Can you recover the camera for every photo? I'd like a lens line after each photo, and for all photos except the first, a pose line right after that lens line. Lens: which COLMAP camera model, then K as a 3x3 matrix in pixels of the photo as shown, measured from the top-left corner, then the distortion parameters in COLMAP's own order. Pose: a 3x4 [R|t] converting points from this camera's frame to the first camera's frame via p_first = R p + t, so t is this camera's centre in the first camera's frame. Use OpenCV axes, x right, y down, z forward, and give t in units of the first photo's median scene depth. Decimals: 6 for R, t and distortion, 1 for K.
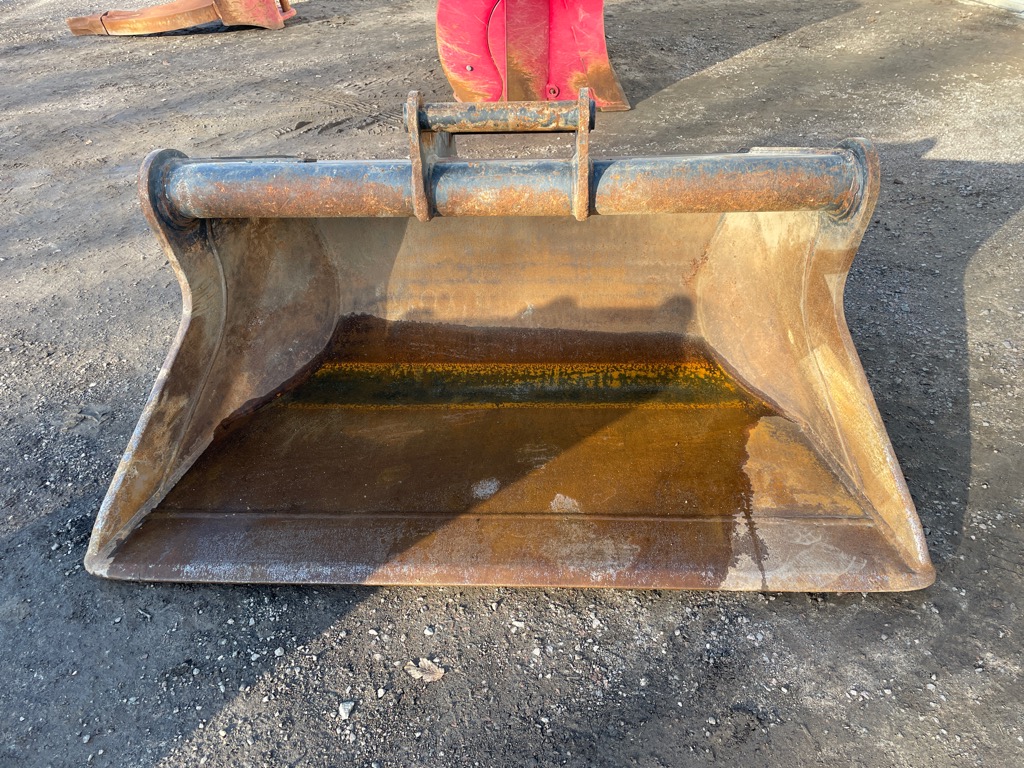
lens RADIAL K [[772.2, 0, 509.7], [0, 772.2, 364.1], [0, 0, 1]] dist [0.087835, -0.109428]
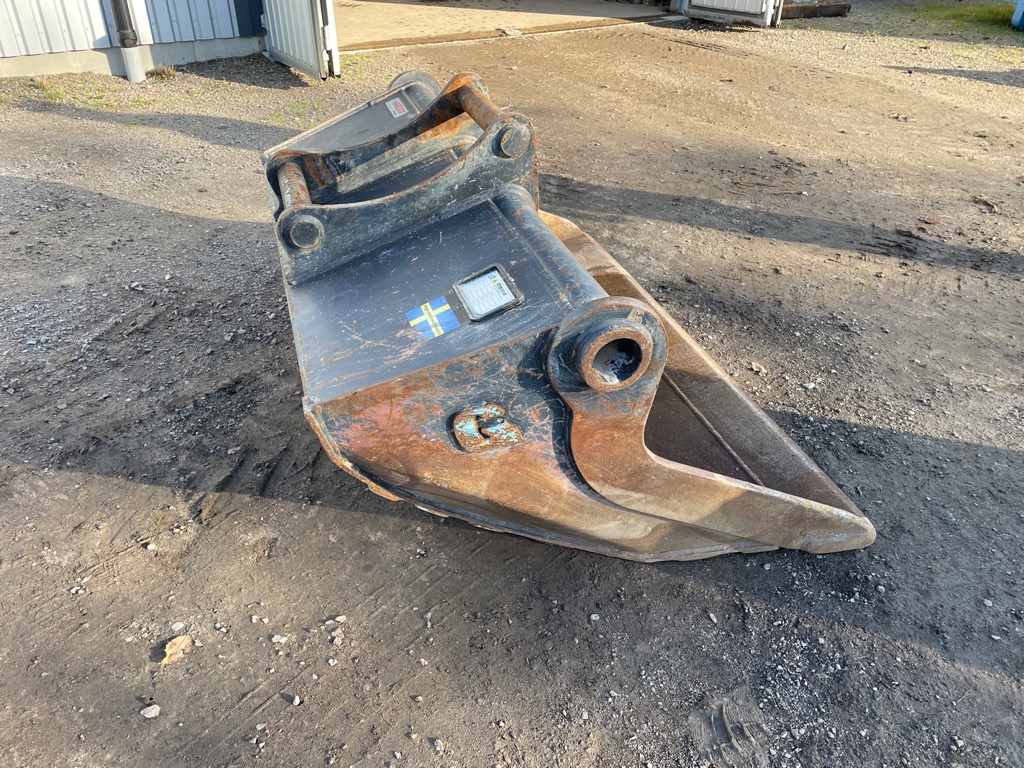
lens RADIAL K [[772.2, 0, 509.7], [0, 772.2, 364.1], [0, 0, 1]] dist [0.087835, -0.109428]
pose [[-0.351153, -0.493352, 0.795798, -0.822185], [0.528790, 0.596913, 0.603387, -0.588799], [-0.772705, 0.632692, 0.051272, 0.886757]]
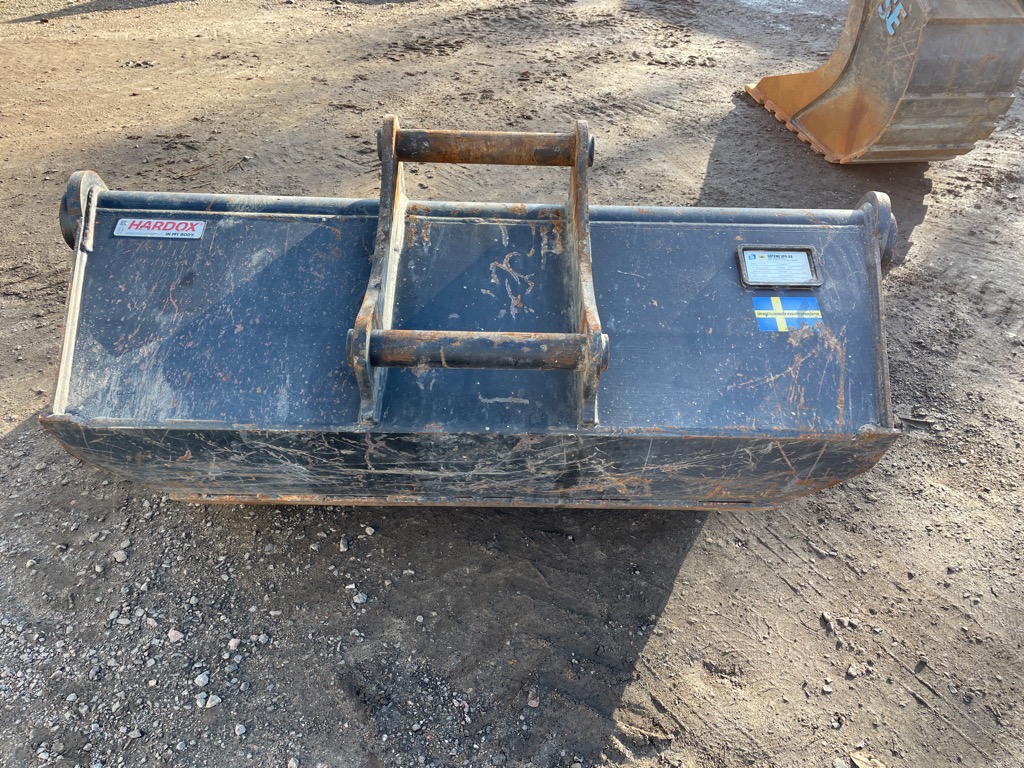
lens RADIAL K [[786.6, 0, 512.0], [0, 786.6, 384.0], [0, 0, 1]] dist [0.090095, -0.117397]
pose [[-0.998476, 0.034962, -0.042699, 0.014818], [-0.030038, 0.304776, 0.951950, -0.870902], [0.046295, 0.951782, -0.303261, 1.200904]]
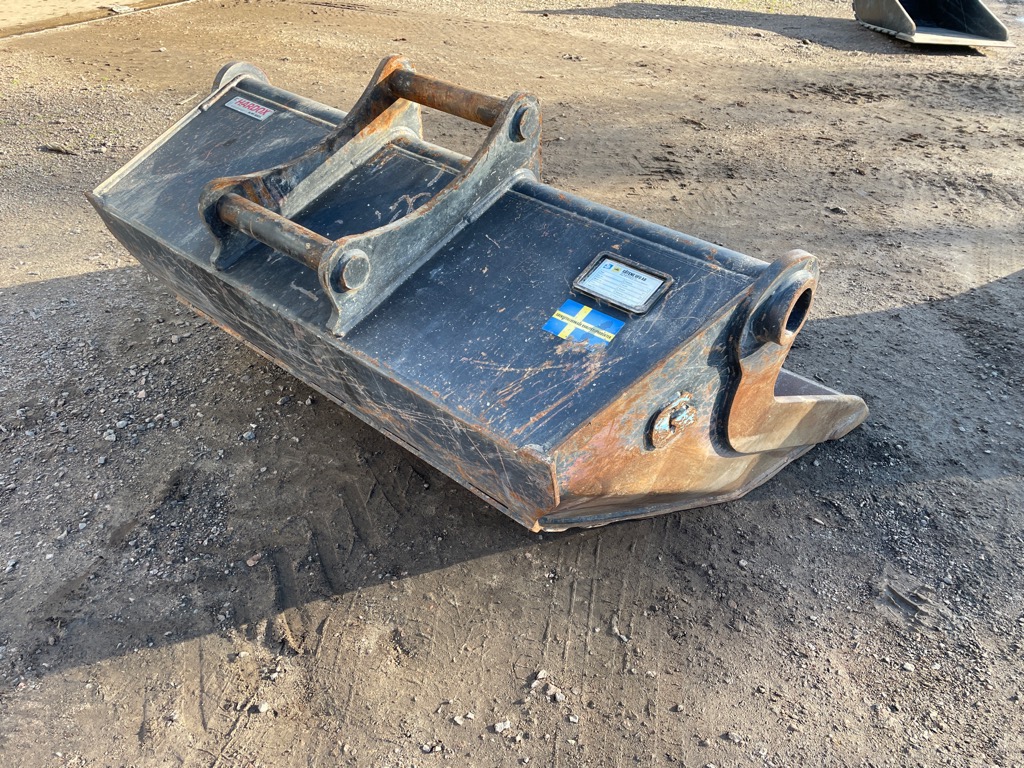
lens RADIAL K [[777.2, 0, 510.1], [0, 777.2, 373.0], [0, 0, 1]] dist [0.092101, -0.122383]
pose [[-0.787309, -0.354661, 0.504341, -0.529052], [0.341960, 0.429471, 0.835833, -0.762156], [-0.513038, 0.830524, -0.216846, 1.141002]]
